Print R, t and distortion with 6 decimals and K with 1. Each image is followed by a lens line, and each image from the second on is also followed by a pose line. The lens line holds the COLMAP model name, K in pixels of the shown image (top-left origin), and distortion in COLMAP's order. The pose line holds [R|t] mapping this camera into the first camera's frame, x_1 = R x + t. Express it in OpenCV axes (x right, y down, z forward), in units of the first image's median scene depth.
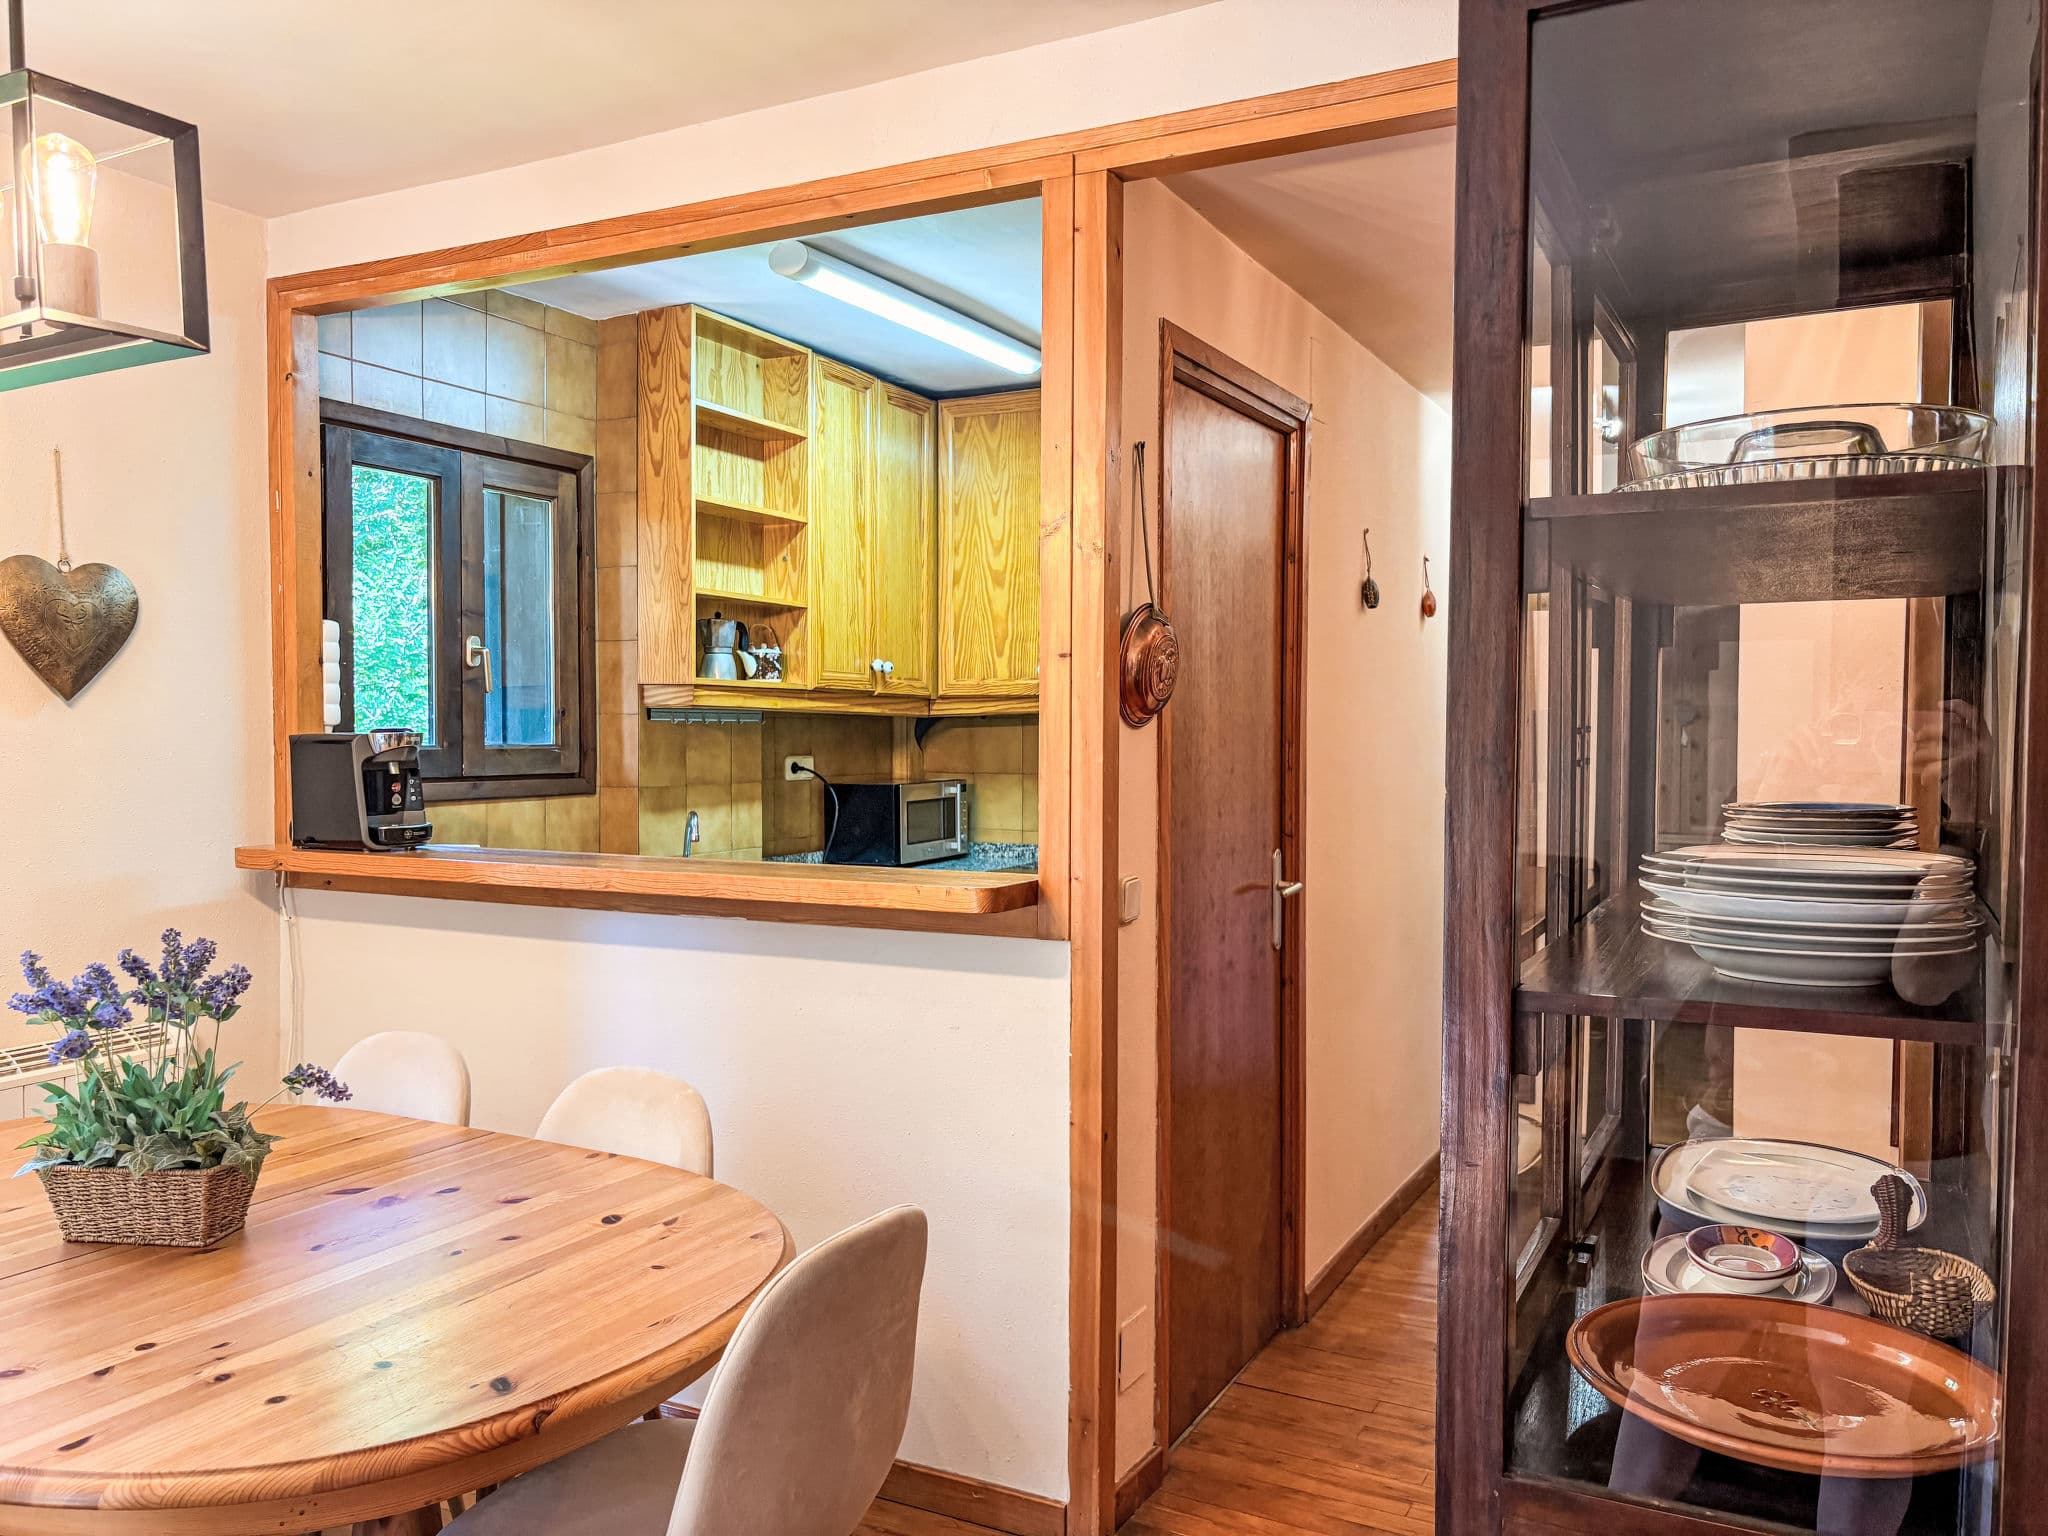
lens RADIAL K [[1553.6, 0, 1035.7], [0, 1553.6, 775.2], [0, 0, 1]] dist [0.043590, -0.053328]
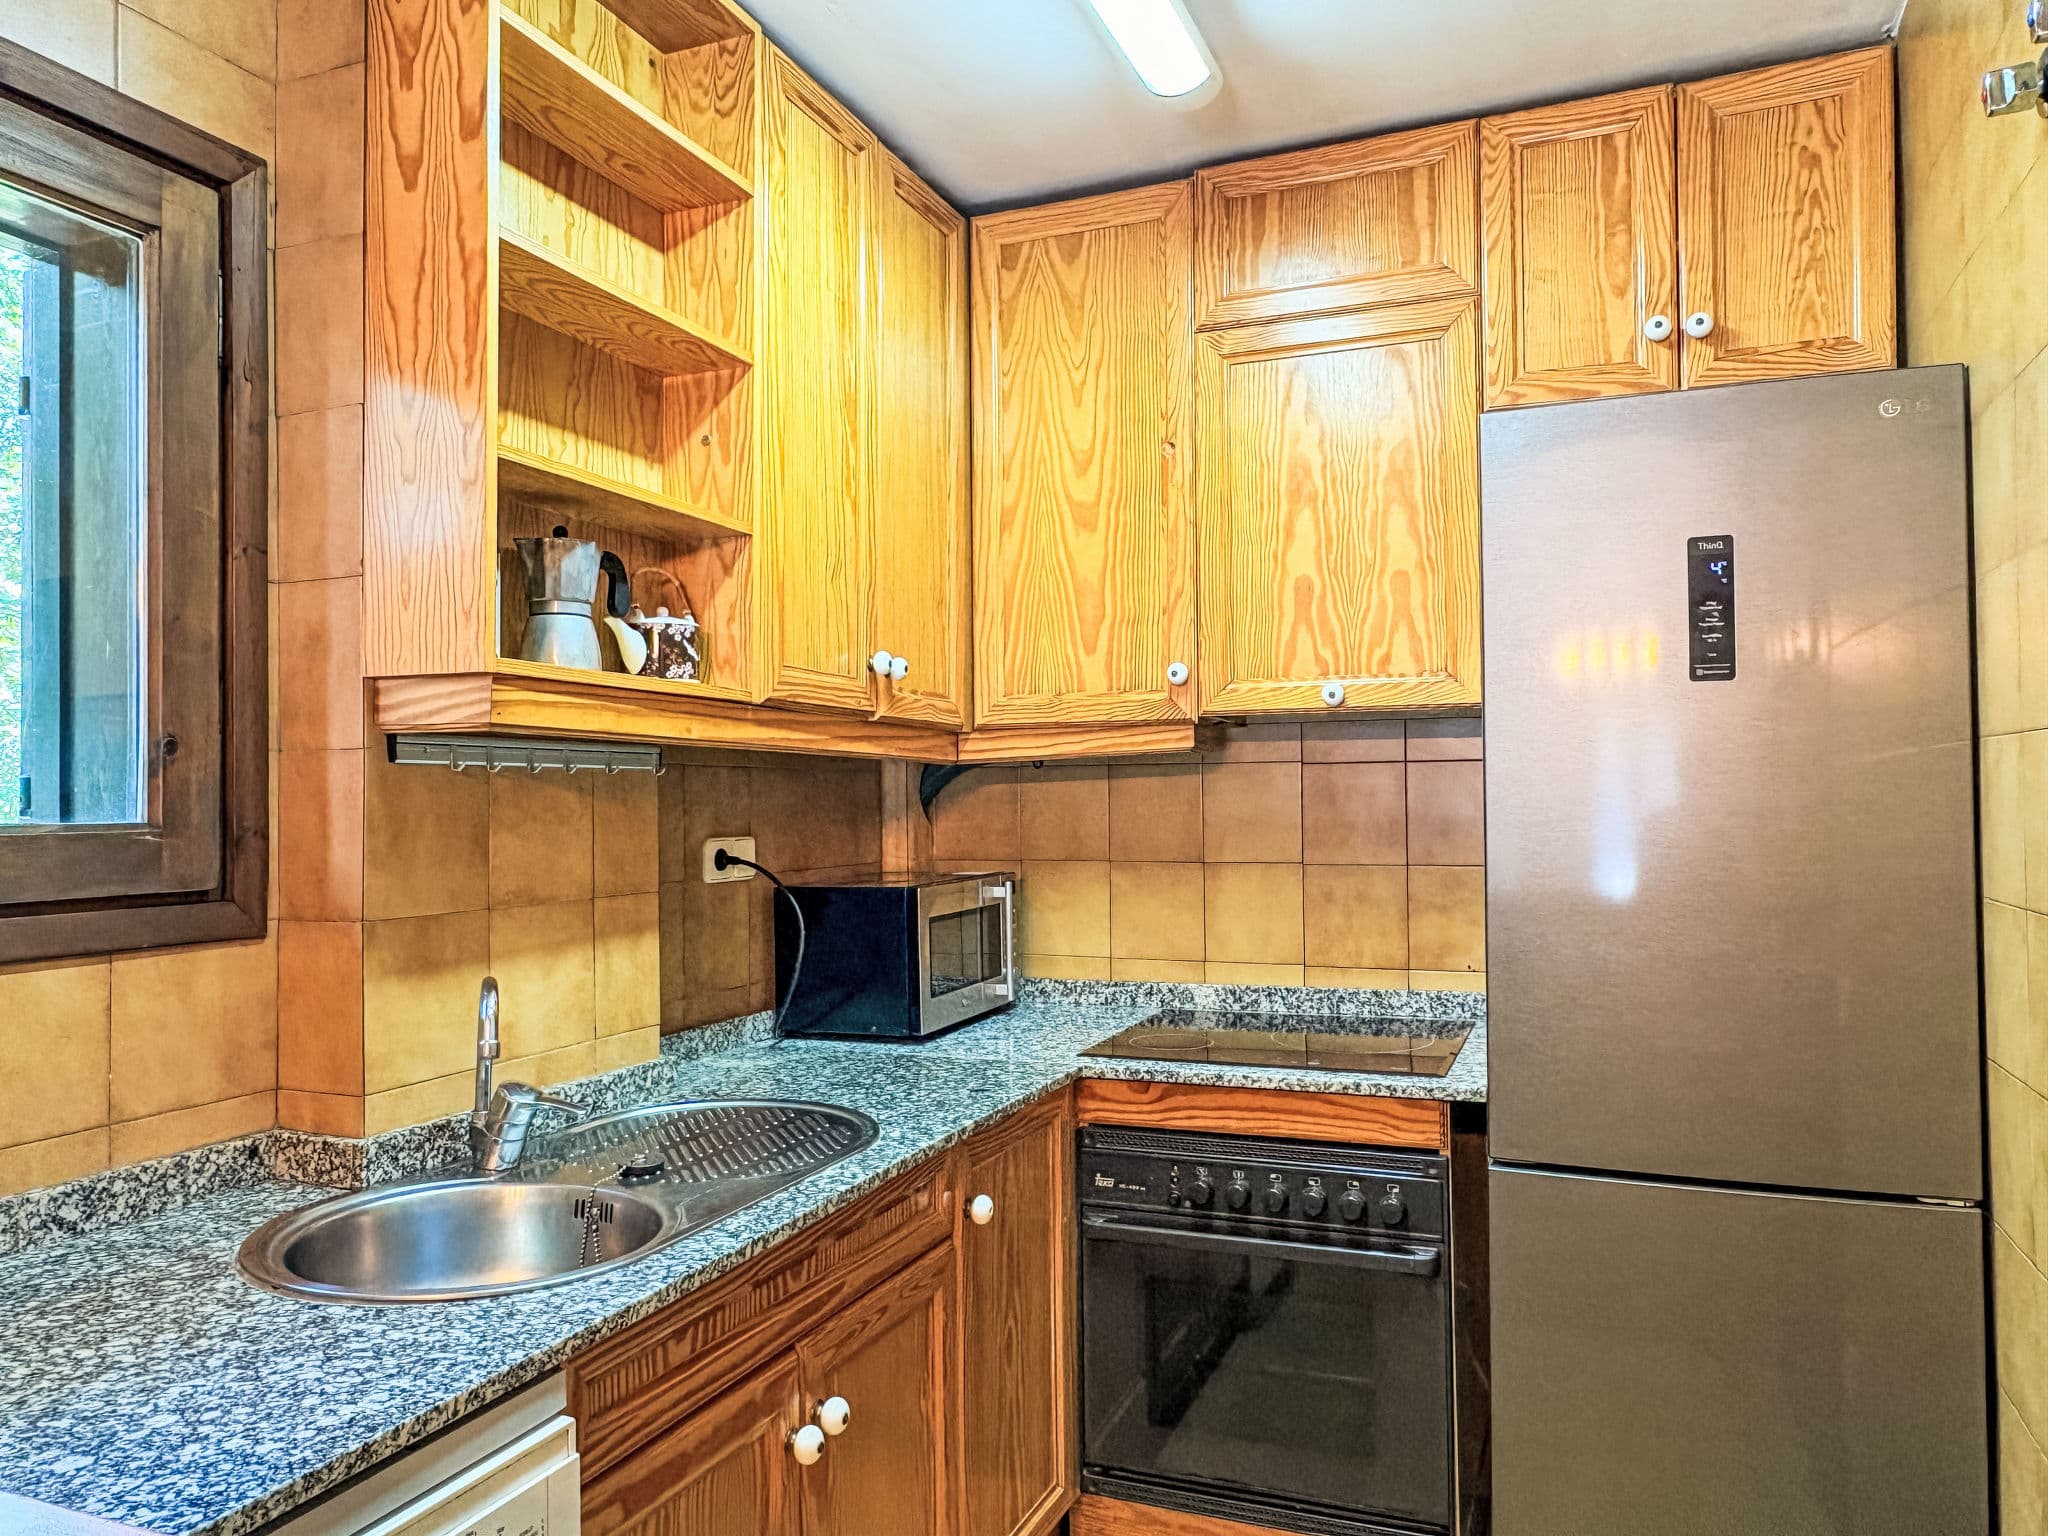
lens RADIAL K [[1411.9, 0, 1011.6], [0, 1411.9, 765.4], [0, 0, 1]] dist [0.000415, 0.003801]
pose [[0.997669, -0.010702, 0.067398, -0.106163], [0.014392, 0.998410, -0.054500, -0.011158], [-0.066707, 0.055343, 0.996237, 0.612830]]
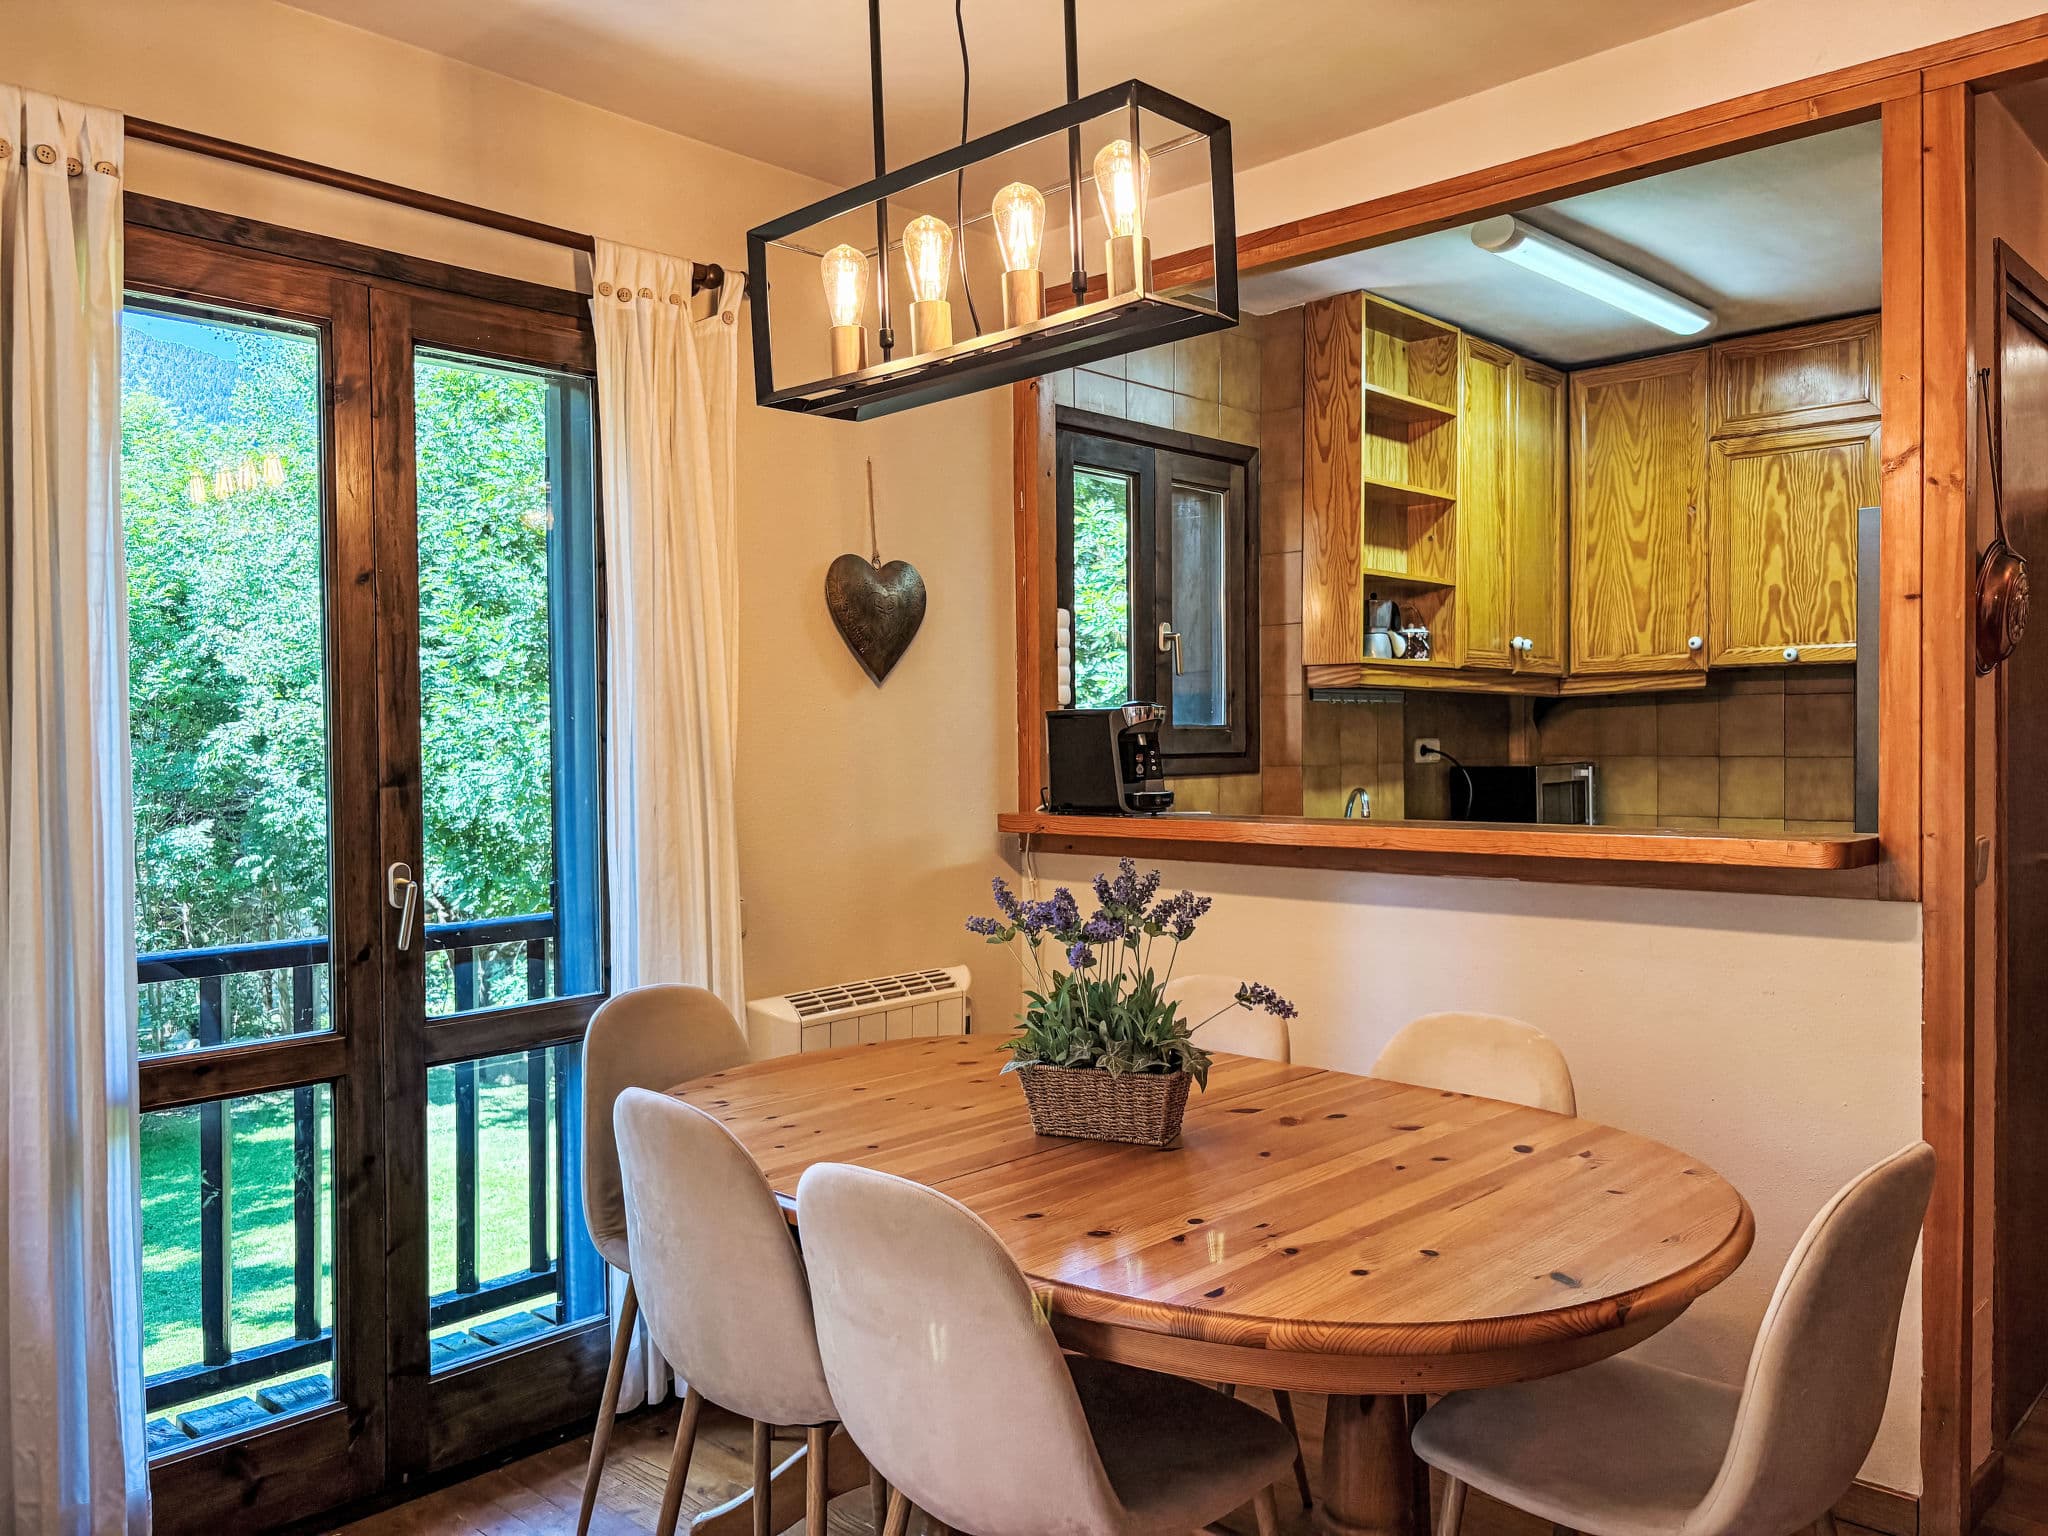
lens RADIAL K [[1553.6, 0, 1035.7], [0, 1553.6, 775.2], [0, 0, 1]] dist [0.043590, -0.053328]
pose [[0.959749, -0.006870, -0.280774, -0.138007], [0.005174, 0.999964, -0.006781, 0.020628], [0.280811, 0.005056, 0.959750, -0.037660]]
